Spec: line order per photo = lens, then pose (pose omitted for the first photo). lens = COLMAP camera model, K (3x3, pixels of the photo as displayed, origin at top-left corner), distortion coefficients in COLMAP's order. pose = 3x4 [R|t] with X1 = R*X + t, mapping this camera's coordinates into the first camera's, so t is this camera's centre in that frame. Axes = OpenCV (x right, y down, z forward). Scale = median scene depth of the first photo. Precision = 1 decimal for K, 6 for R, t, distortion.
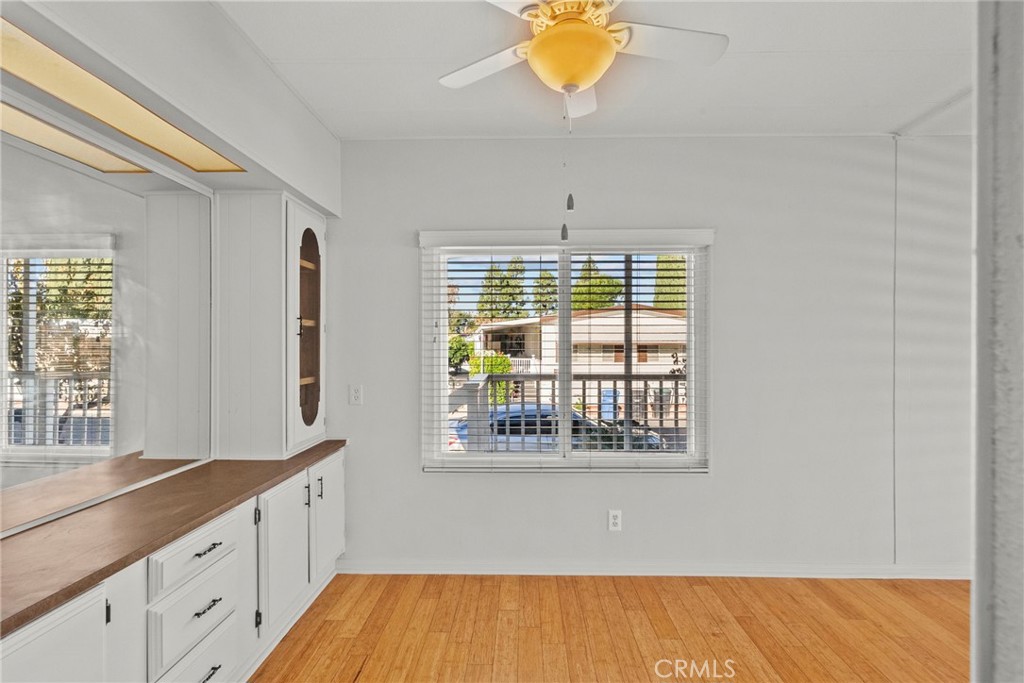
lens RADIAL K [[469.3, 0, 513.3], [0, 469.3, 344.7], [0, 0, 1]] dist [-0.000056, 0.000231]
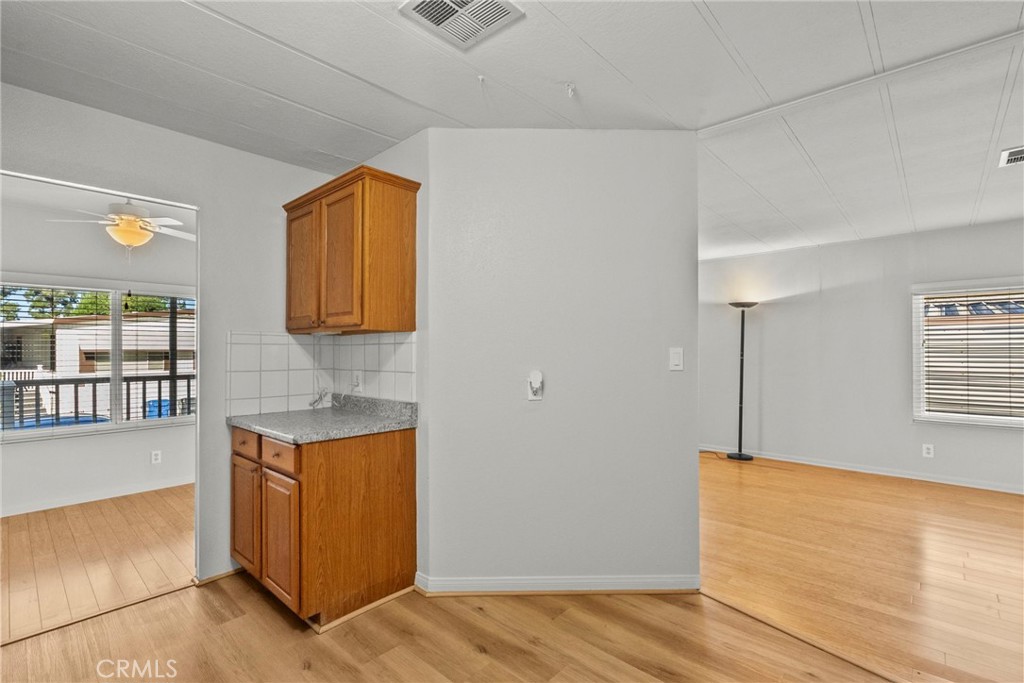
lens RADIAL K [[469.3, 0, 513.3], [0, 469.3, 344.7], [0, 0, 1]] dist [-0.000056, 0.000231]
pose [[0.656975, 0.030225, 0.753307, -0.133142], [-0.012773, 0.999499, -0.028963, 0.000052], [-0.753804, 0.009406, 0.657031, -0.644100]]
